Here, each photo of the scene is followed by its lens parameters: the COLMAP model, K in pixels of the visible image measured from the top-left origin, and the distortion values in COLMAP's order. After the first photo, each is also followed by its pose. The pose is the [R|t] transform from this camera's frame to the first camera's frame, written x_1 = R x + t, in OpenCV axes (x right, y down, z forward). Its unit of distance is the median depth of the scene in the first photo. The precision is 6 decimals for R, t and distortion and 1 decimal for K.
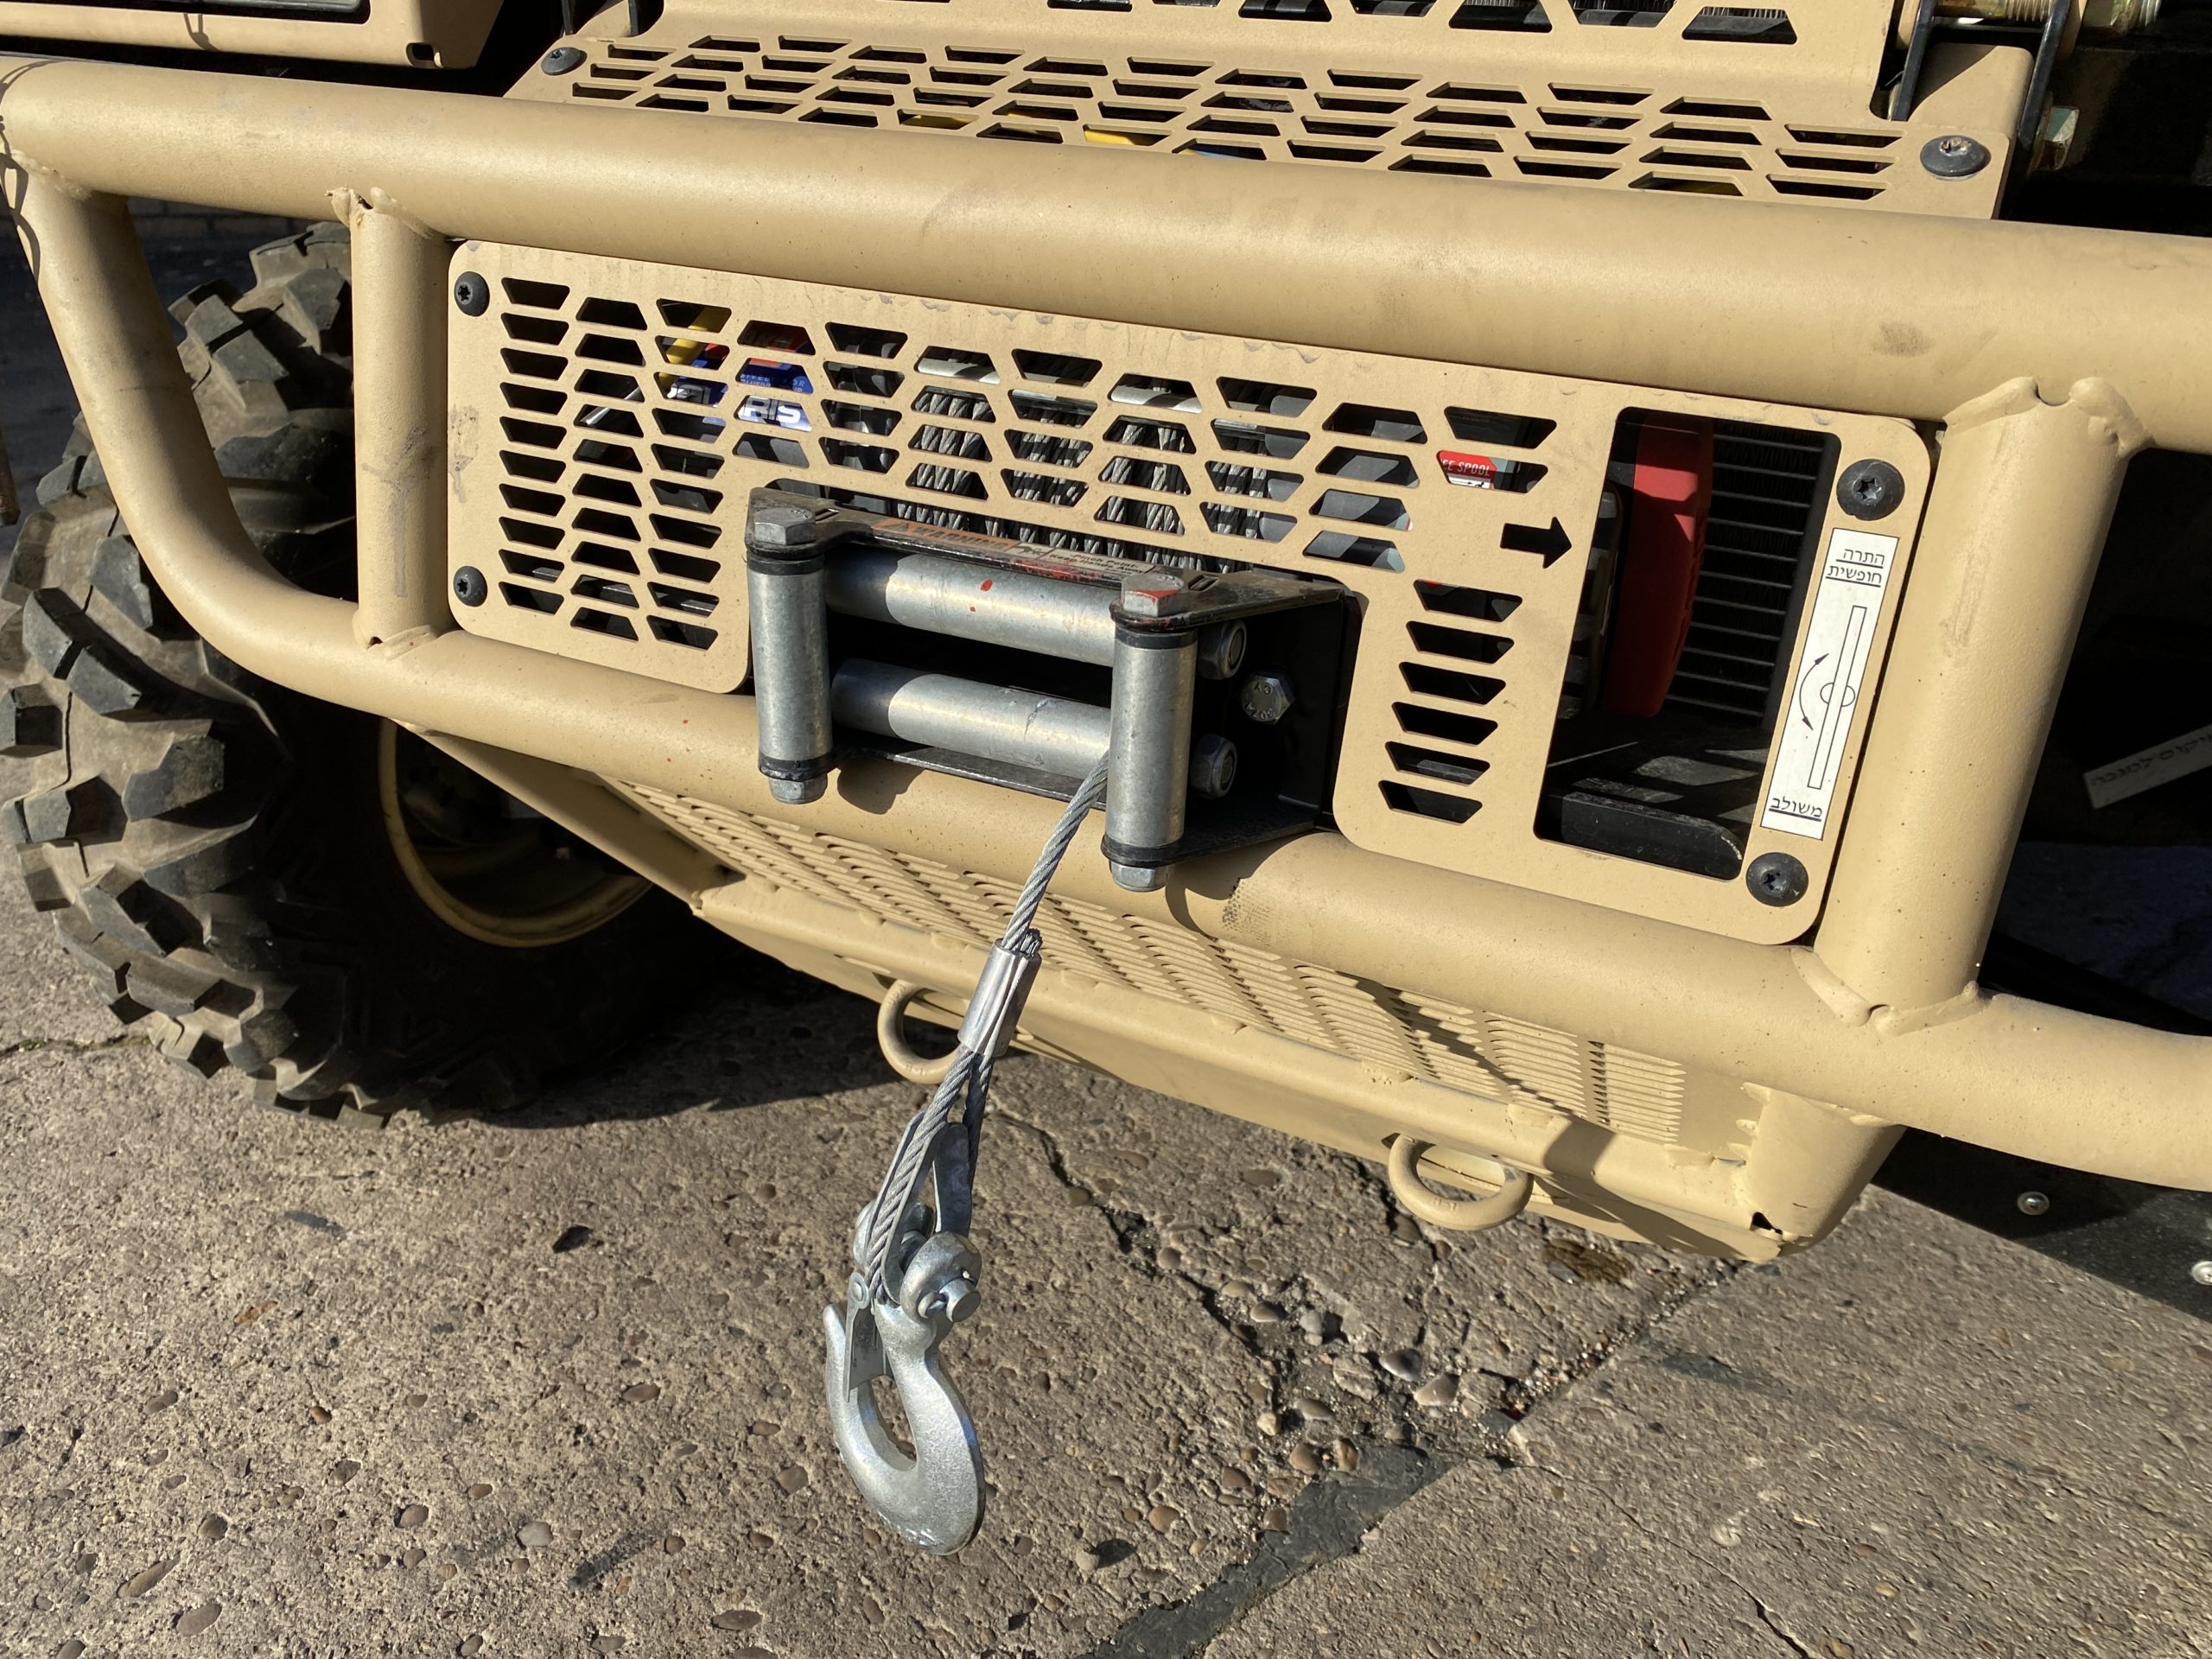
lens RADIAL K [[1695.6, 0, 1097.1], [0, 1695.6, 827.5], [0, 0, 1]] dist [0.011636, 0.002234]
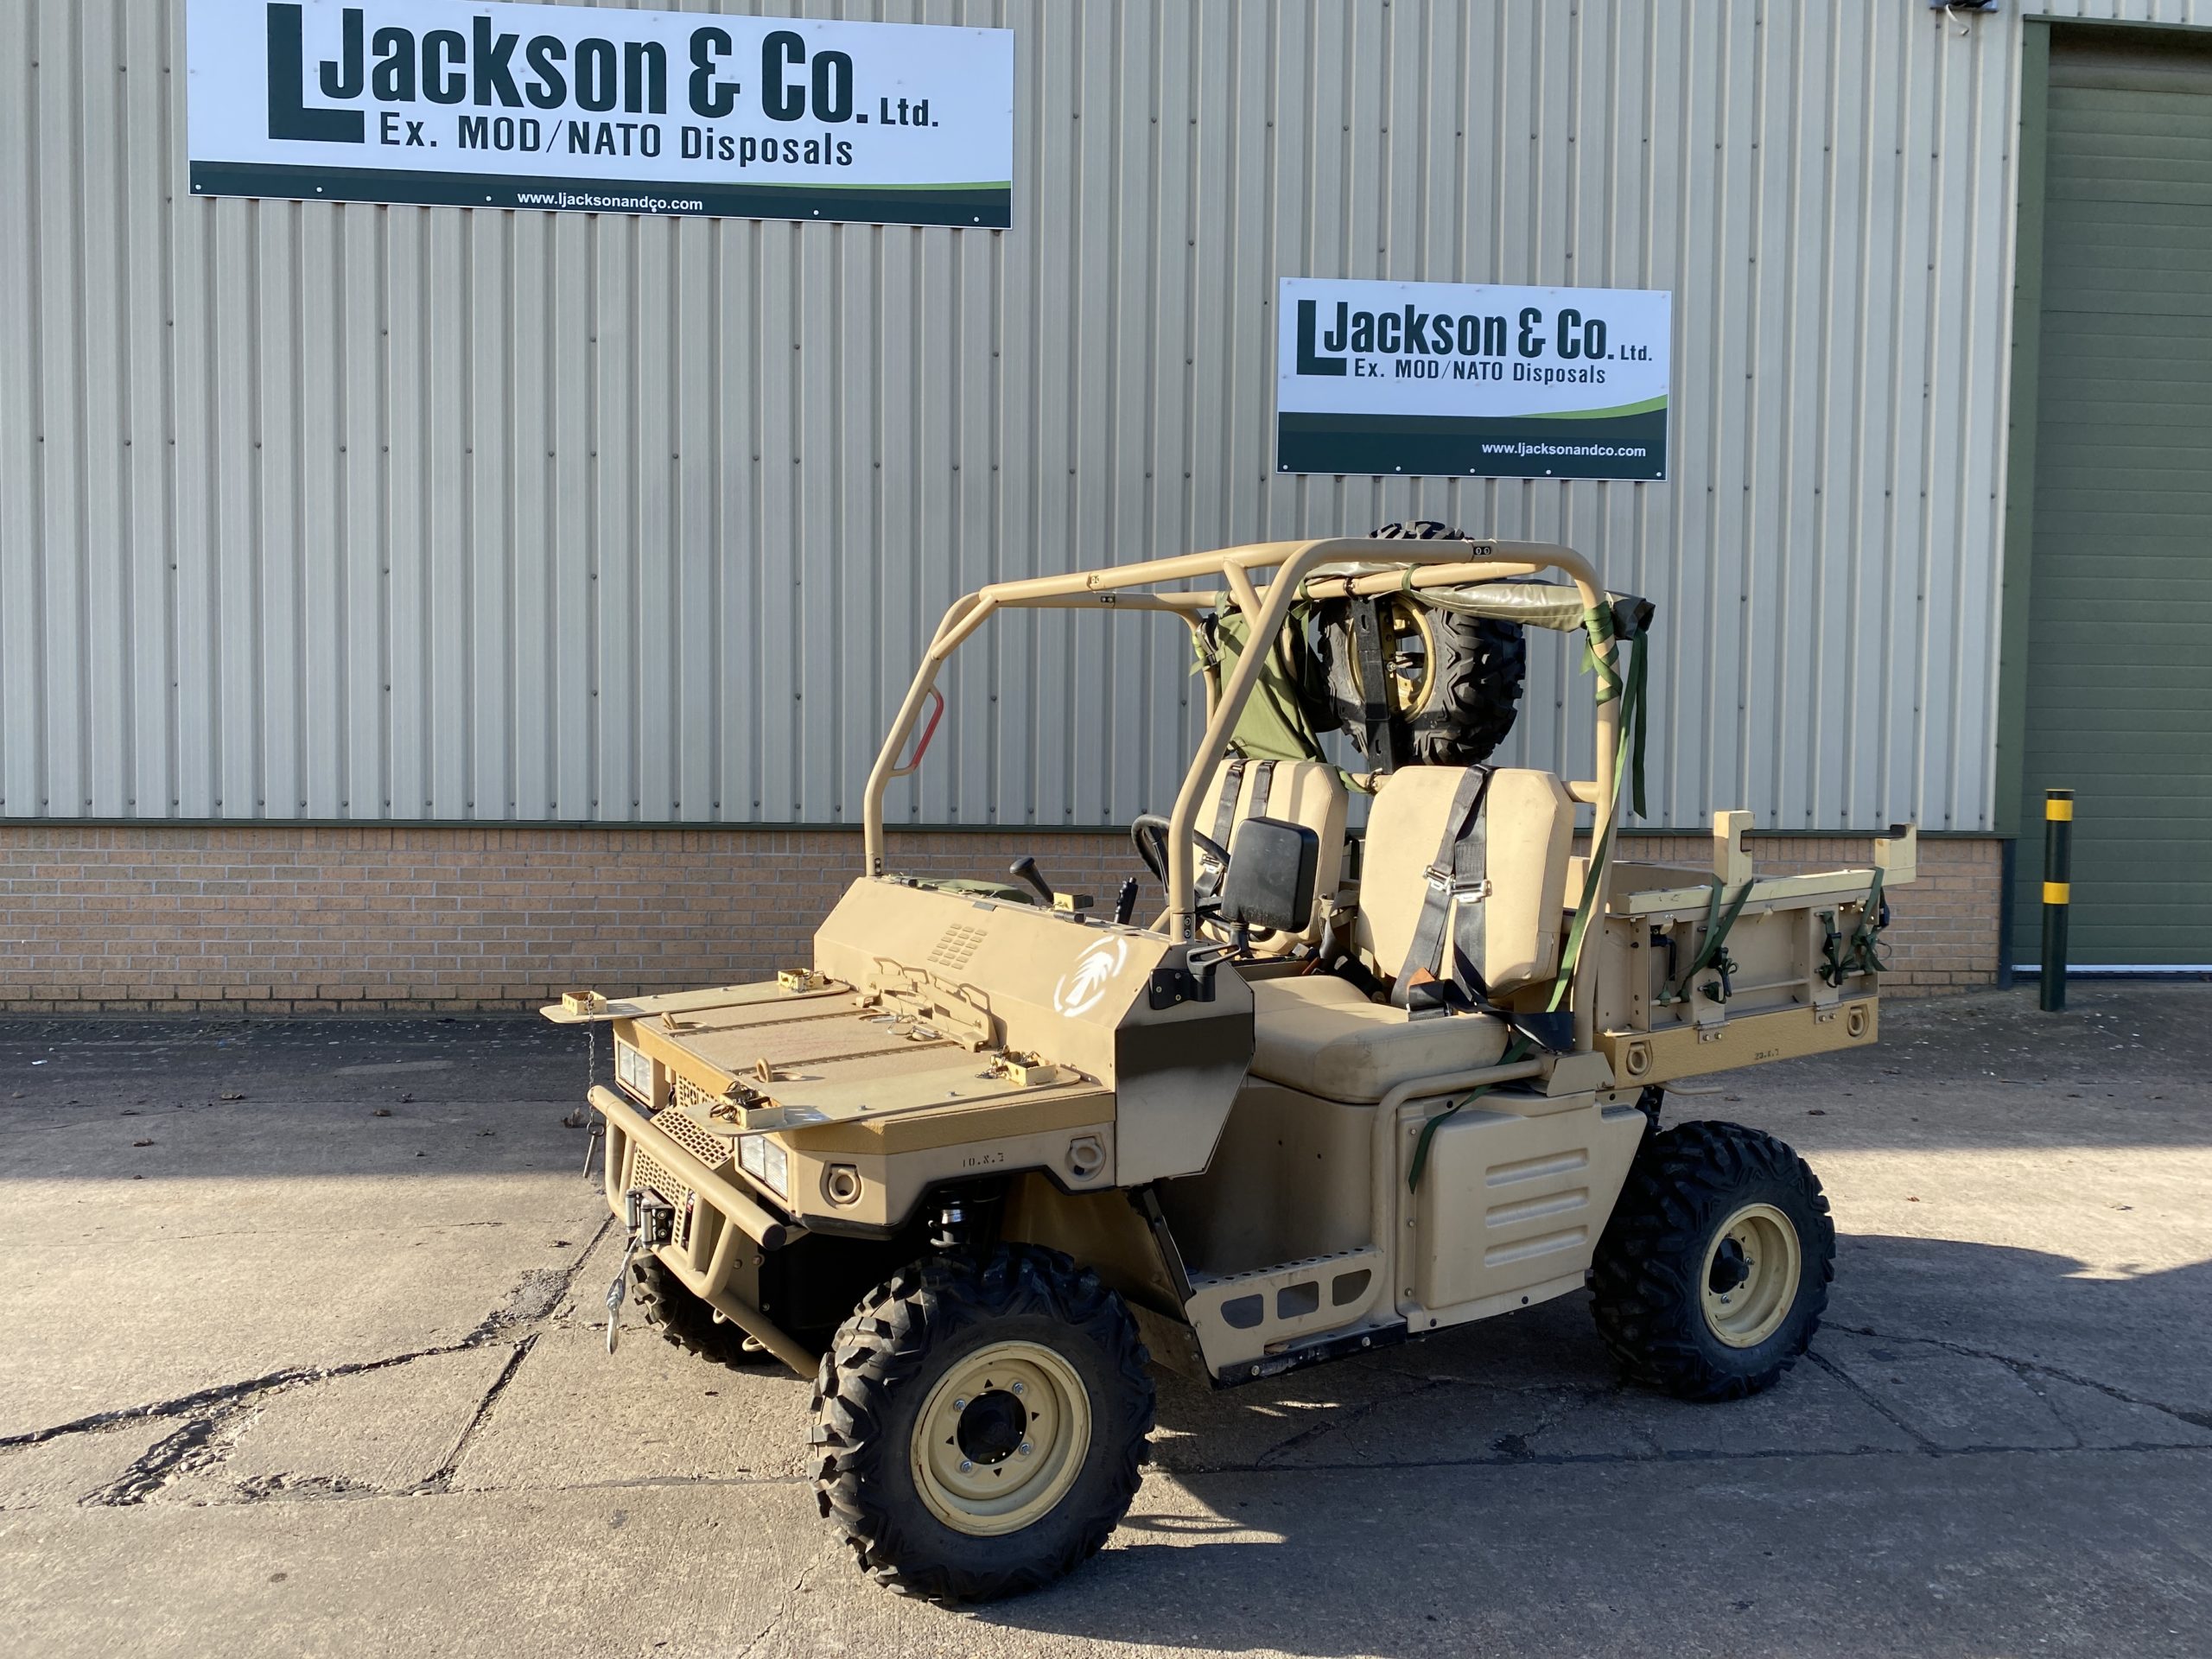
lens RADIAL K [[1697.0, 0, 1106.1], [0, 1697.0, 822.0], [0, 0, 1]] dist [0.012095, 0.000513]
pose [[0.823302, -0.007252, -0.567557, 4.613520], [-0.215460, 0.921084, -0.324317, 0.234068], [0.525119, 0.389297, 0.756768, -3.303280]]
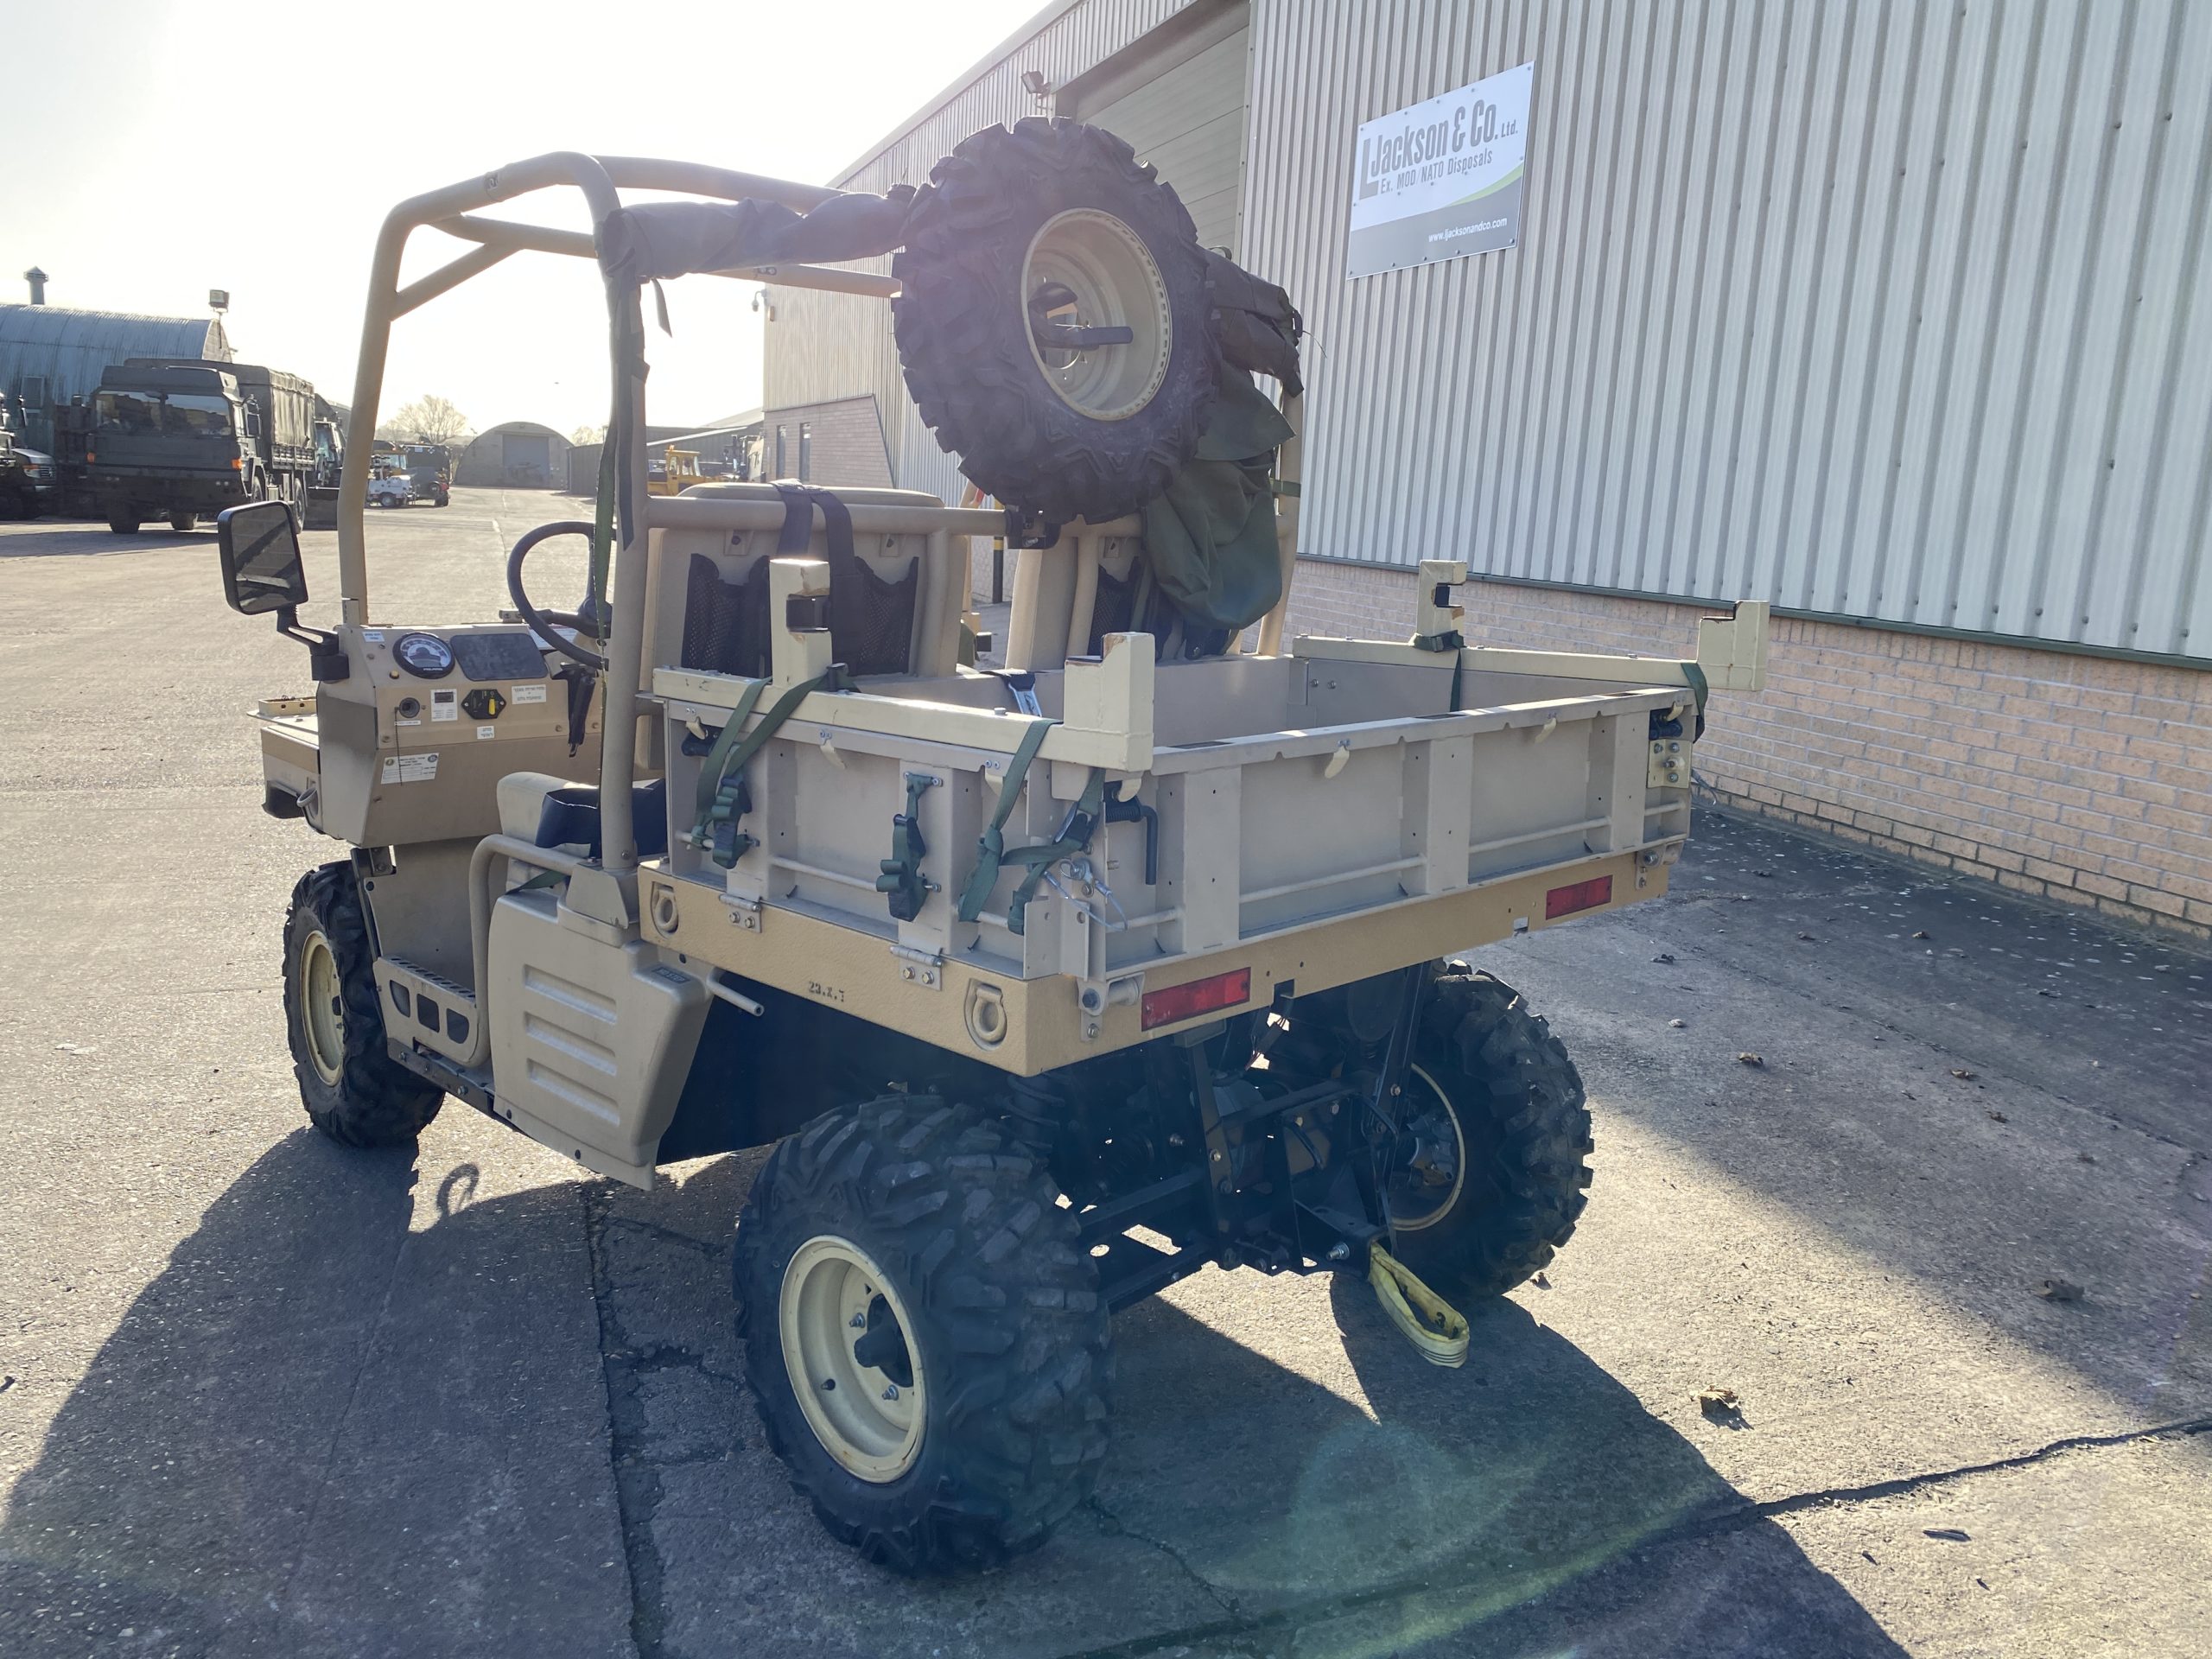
lens RADIAL K [[1685.5, 0, 1111.3], [0, 1685.5, 820.5], [0, 0, 1]] dist [0.006701, -0.000035]
pose [[-0.343998, 0.123771, -0.930777, 6.231677], [-0.449612, 0.848532, 0.279003, -3.383703], [0.824327, 0.514465, -0.236244, 4.819865]]
